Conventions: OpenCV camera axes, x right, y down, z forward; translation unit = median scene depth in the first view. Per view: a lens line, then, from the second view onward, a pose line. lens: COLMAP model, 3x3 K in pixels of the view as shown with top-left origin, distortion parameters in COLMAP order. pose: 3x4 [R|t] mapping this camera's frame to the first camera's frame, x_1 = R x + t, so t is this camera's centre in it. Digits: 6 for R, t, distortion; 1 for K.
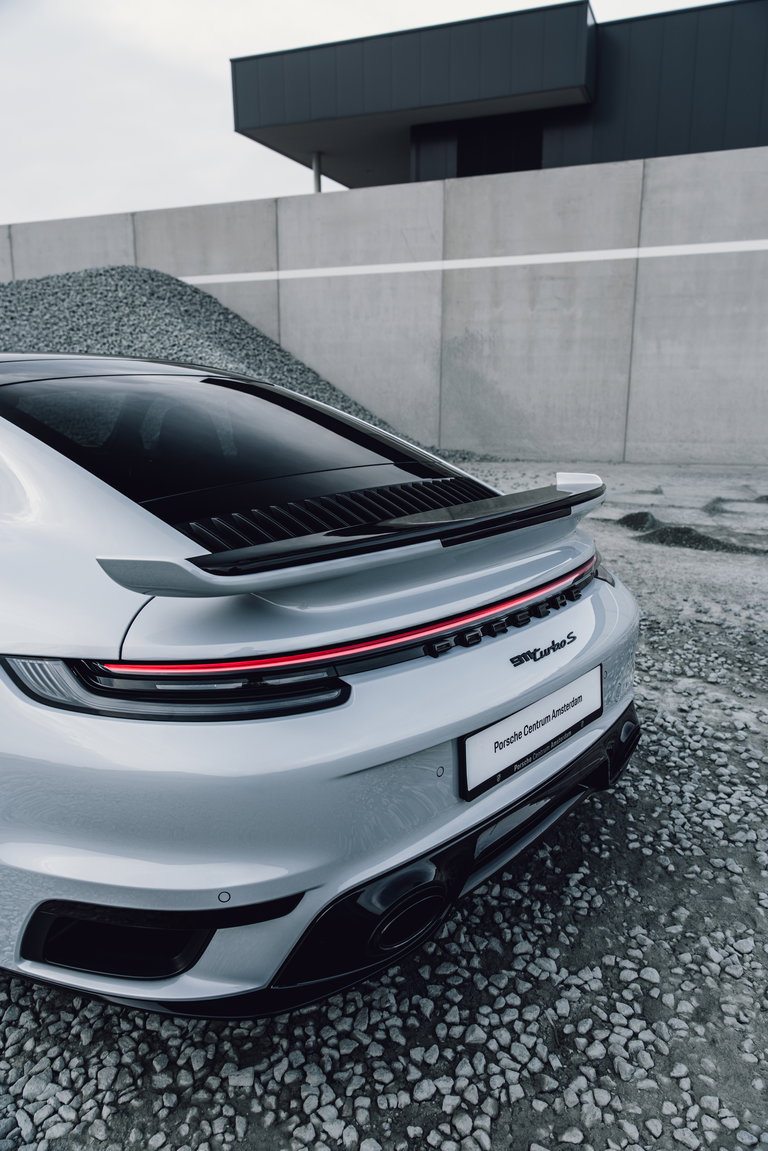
lens RADIAL K [[782.7, 0, 393.9], [0, 782.7, 575.3], [0, 0, 1]] dist [-0.007328, 0.001377]
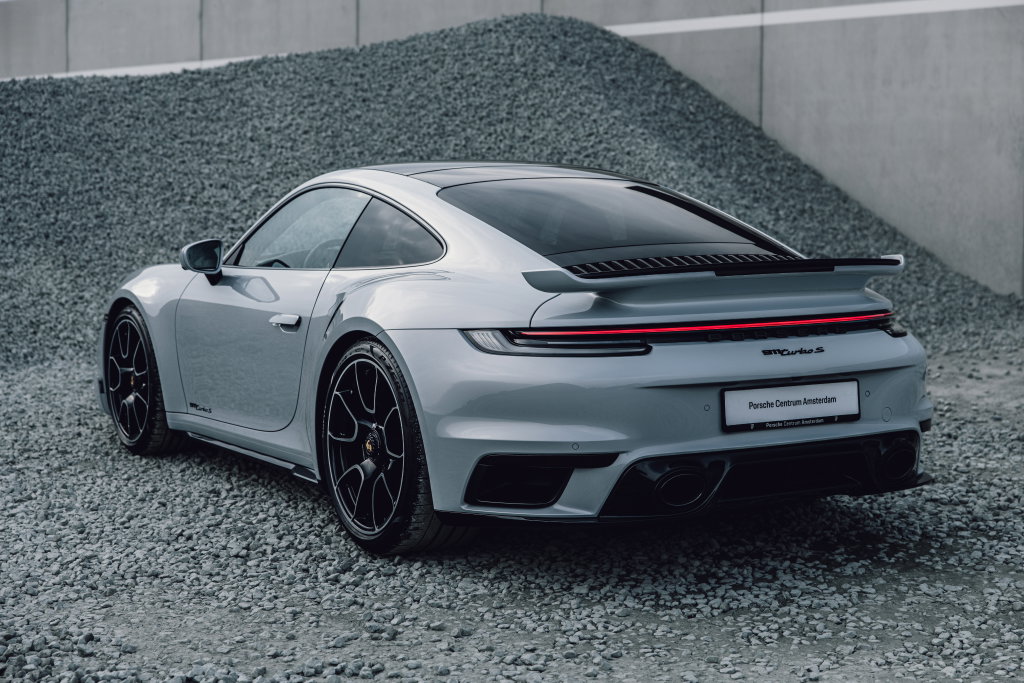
lens RADIAL K [[1780.4, 0, 512.0], [0, 1780.4, 344.2], [0, 0, 1]] dist [-0.053170, 0.000000]
pose [[0.950592, 0.017981, -0.309920, 0.589810], [-0.066231, 0.987083, -0.145876, 0.491770], [0.303294, 0.159195, 0.939505, -1.909745]]
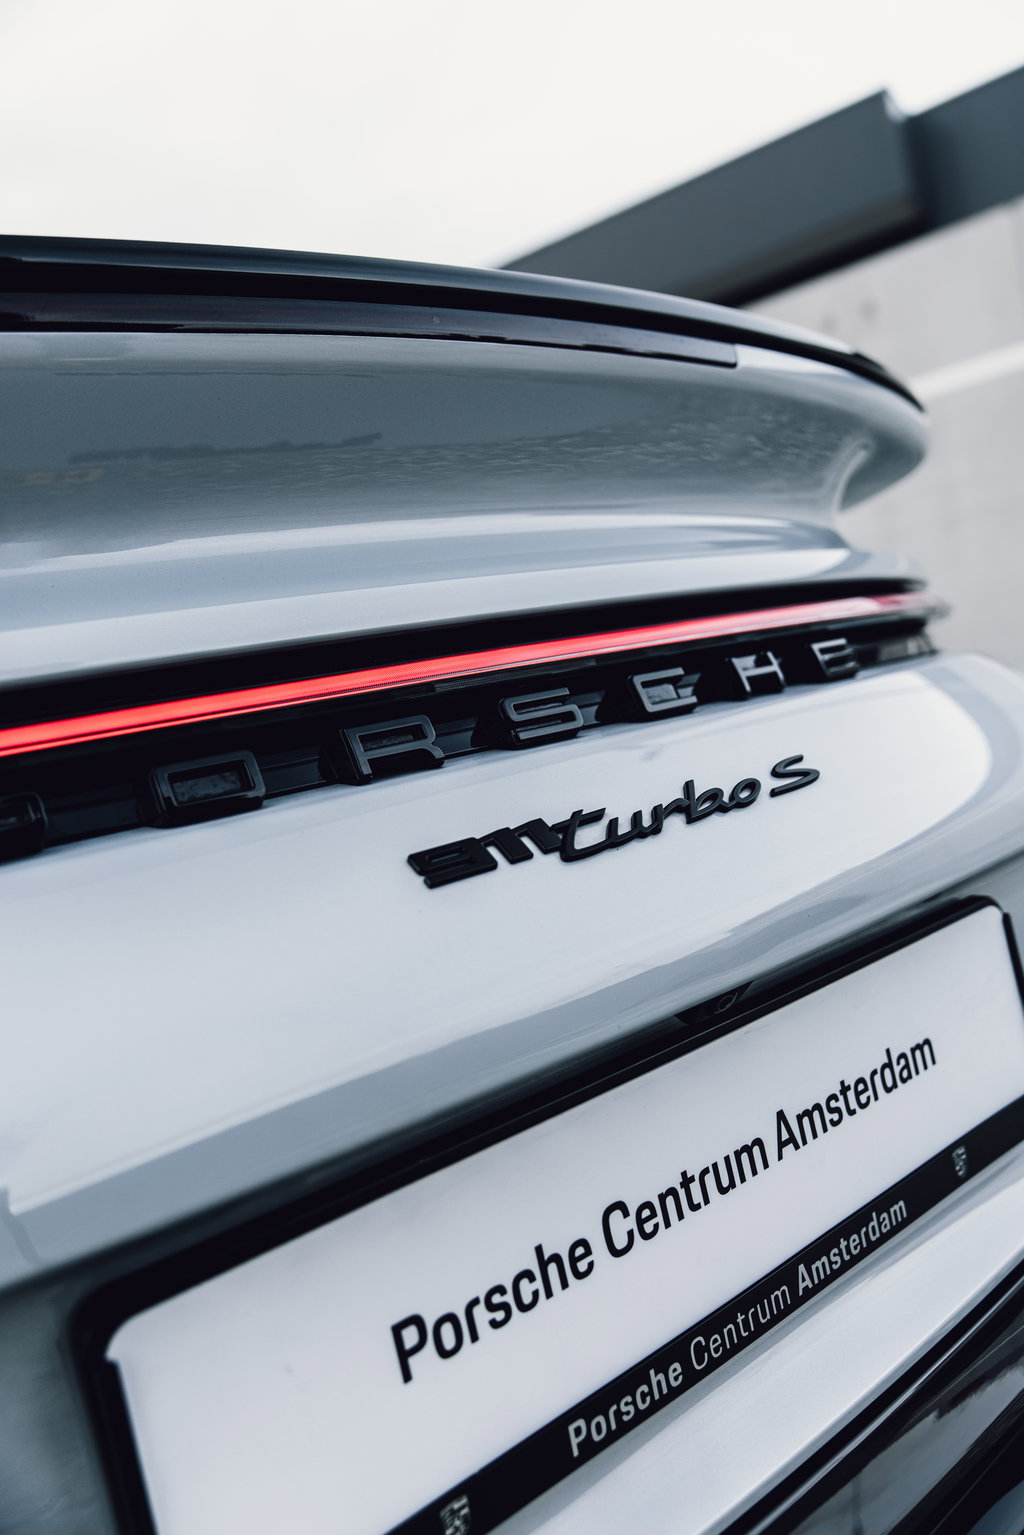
lens RADIAL K [[1187.8, 0, 514.1], [0, 1187.8, 765.9], [0, 0, 1]] dist [-0.072894, -0.007104]
pose [[0.963491, -0.206981, -0.169834, 0.172725], [0.165835, 0.959345, -0.228376, 0.118087], [0.210199, 0.191873, 0.958645, 0.543009]]
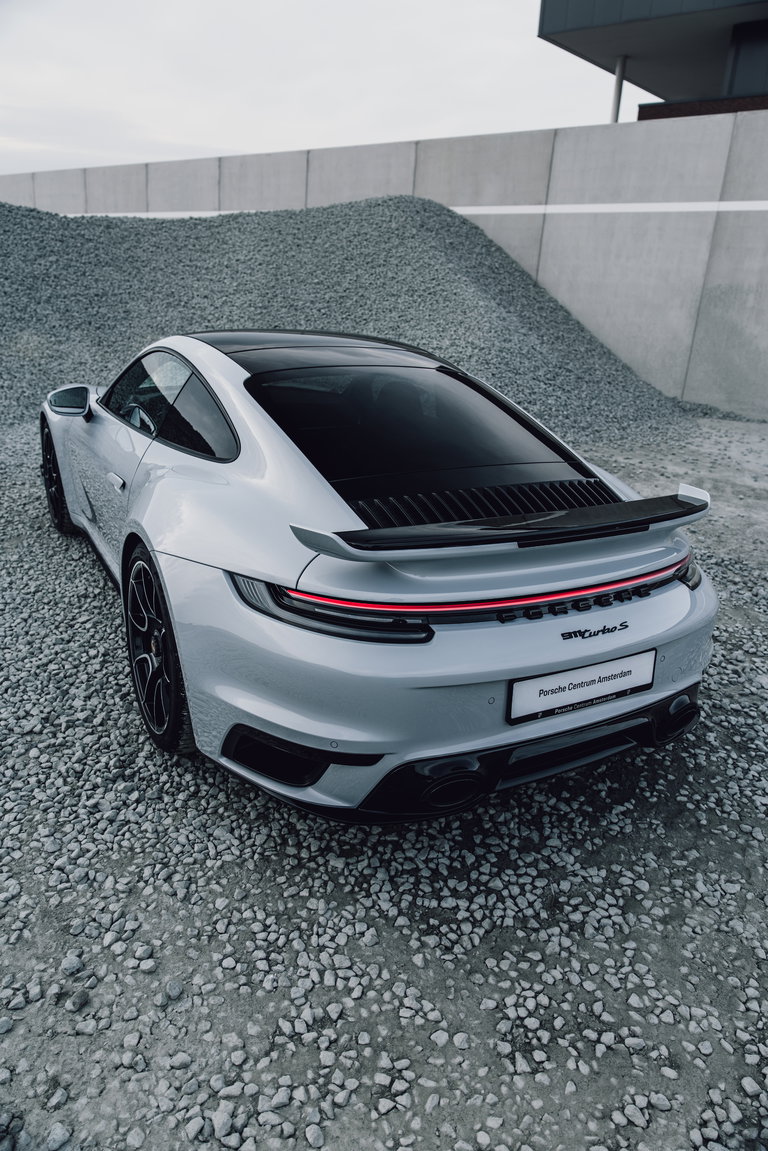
lens RADIAL K [[782.7, 0, 387.9], [0, 782.7, 573.7], [0, 0, 1]] dist [-0.007328, 0.001377]
pose [[0.942022, 0.167252, -0.290899, 0.183974], [-0.137452, 0.983192, 0.120172, -0.090338], [0.306108, -0.073220, 0.949177, -0.294374]]
